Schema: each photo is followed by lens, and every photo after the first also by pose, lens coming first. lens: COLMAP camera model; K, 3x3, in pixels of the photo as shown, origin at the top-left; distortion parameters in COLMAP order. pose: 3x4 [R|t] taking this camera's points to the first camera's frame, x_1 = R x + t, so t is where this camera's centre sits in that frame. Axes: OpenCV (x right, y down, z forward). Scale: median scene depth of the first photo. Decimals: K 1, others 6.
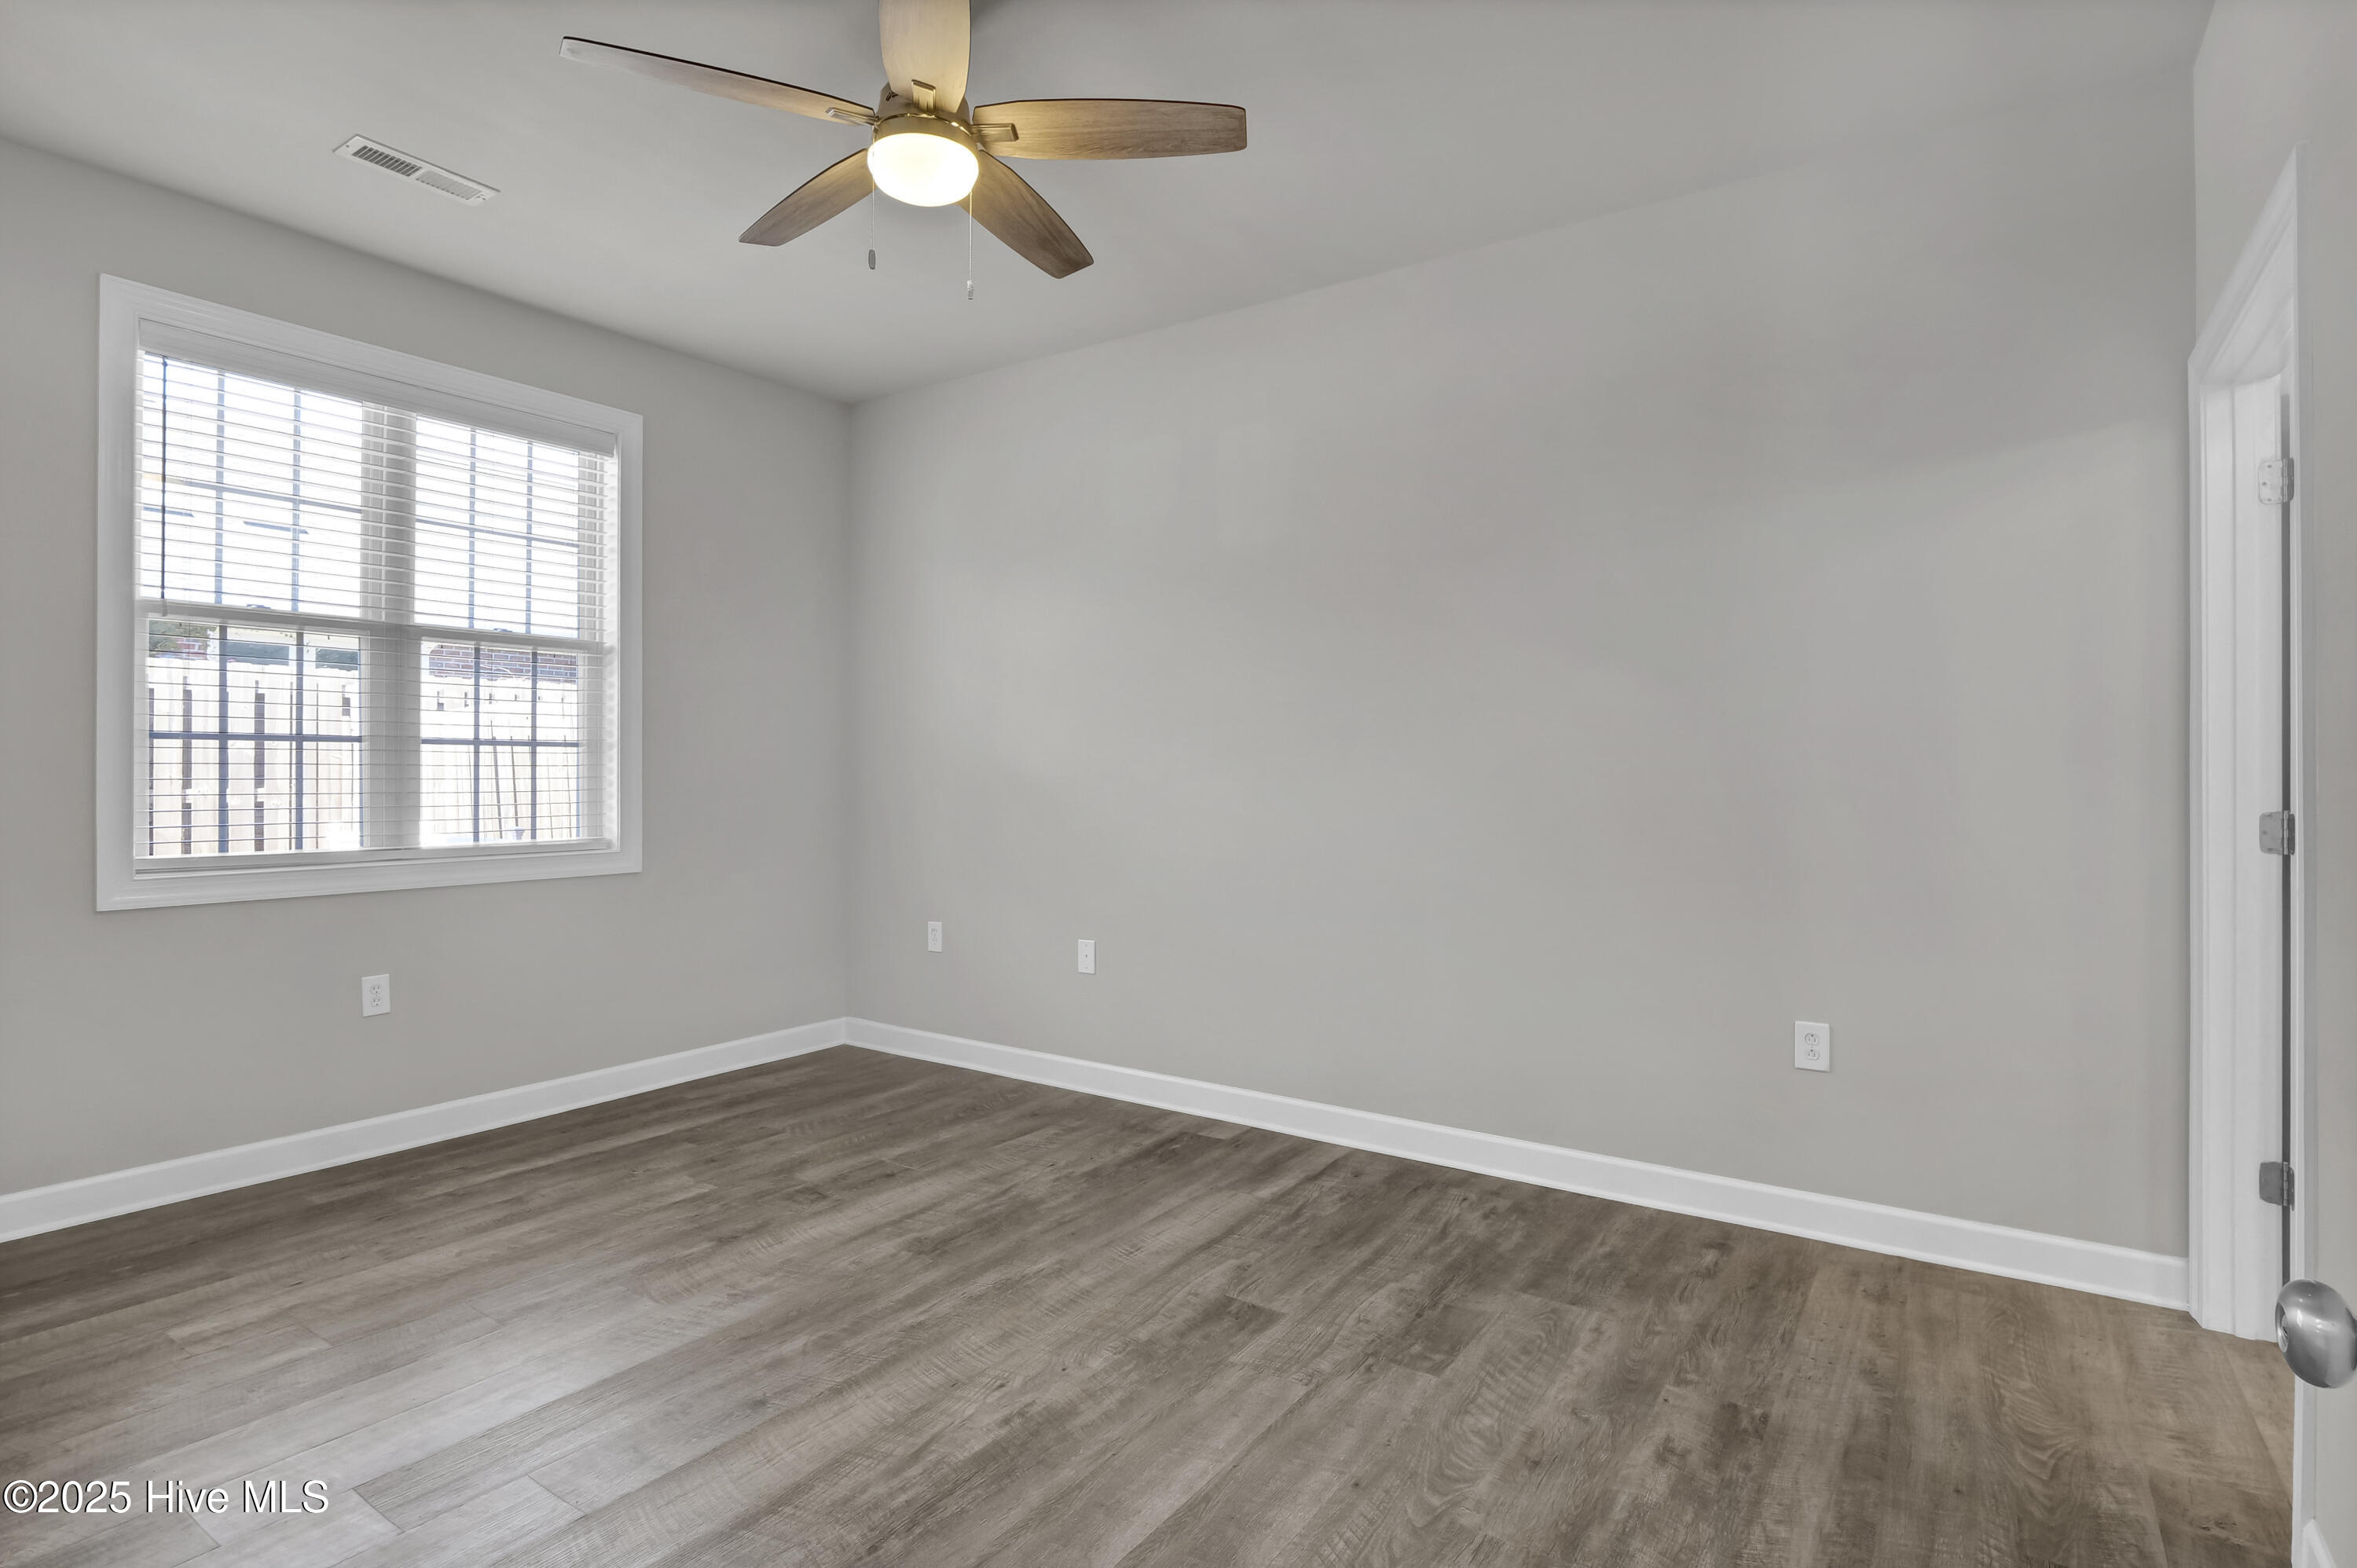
lens RADIAL K [[1146.0, 0, 1172.0], [0, 1146.0, 772.7], [0, 0, 1]] dist [-0.003322, -0.007353]
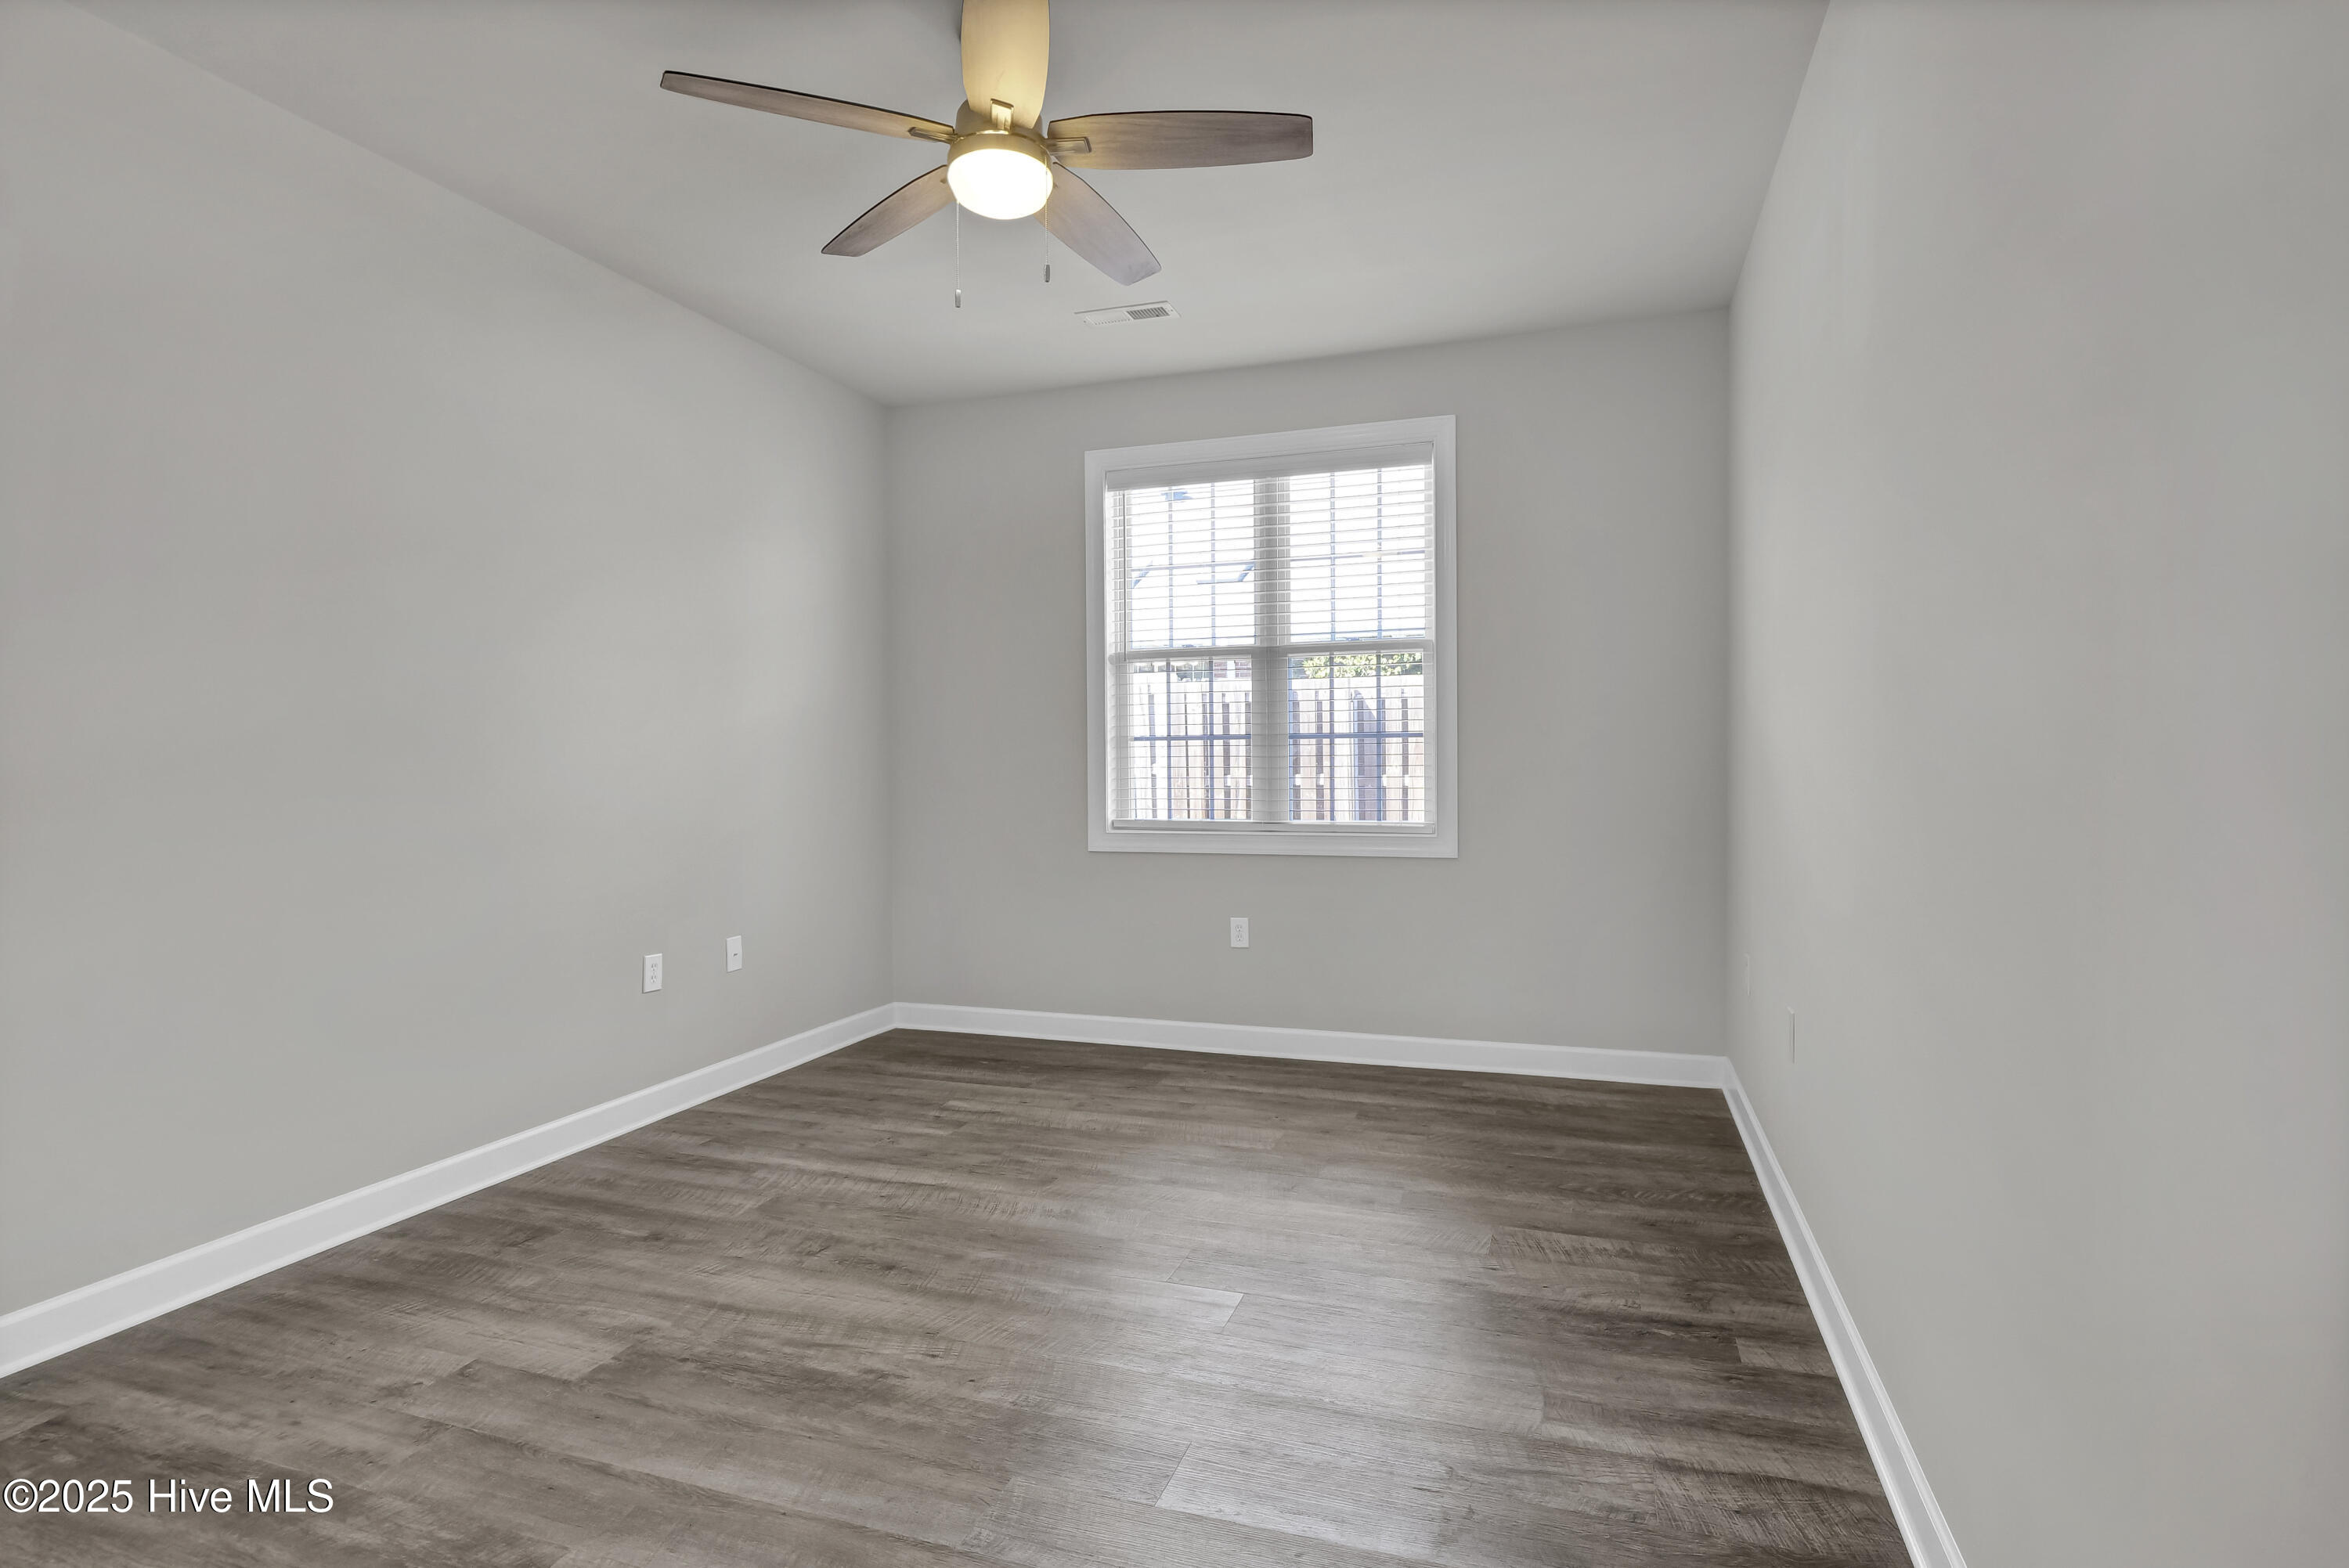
lens RADIAL K [[1142.1, 0, 1168.1], [0, 1142.1, 772.8], [0, 0, 1]] dist [-0.003322, -0.007353]
pose [[0.294684, 0.005191, -0.955581, 0.512521], [0.005993, 0.999956, 0.007281, 0.001621], [0.955576, -0.007872, 0.294640, 0.517066]]
